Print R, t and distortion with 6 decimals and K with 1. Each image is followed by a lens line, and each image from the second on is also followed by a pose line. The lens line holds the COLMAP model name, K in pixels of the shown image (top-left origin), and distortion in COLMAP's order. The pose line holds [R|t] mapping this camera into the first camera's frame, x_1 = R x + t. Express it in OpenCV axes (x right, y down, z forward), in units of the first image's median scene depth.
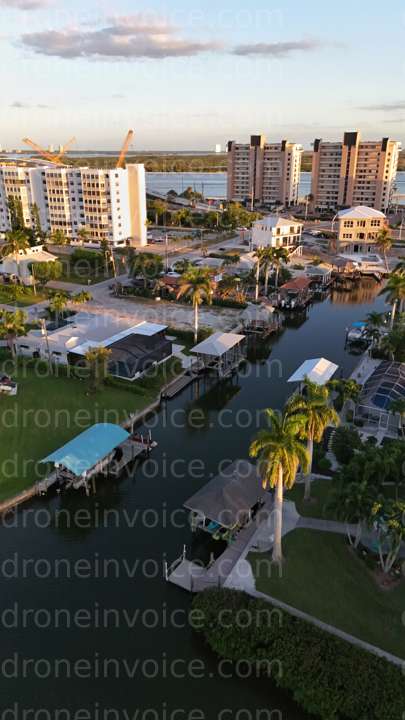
lens RADIAL K [[542.2, 0, 183.1], [0, 542.2, 367.9], [0, 0, 1]] dist [0.033590, -0.037288]
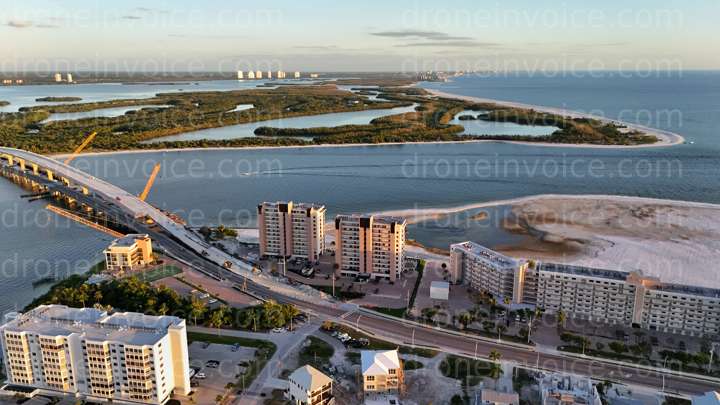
lens RADIAL K [[542.2, 0, 362.0], [0, 542.2, 201.7], [0, 0, 1]] dist [0.033590, -0.037288]
pose [[0.963536, -0.053232, 0.262232, -0.003904], [0.095104, 0.984152, -0.149668, -0.408192], [-0.250109, 0.169150, 0.953328, -0.166123]]
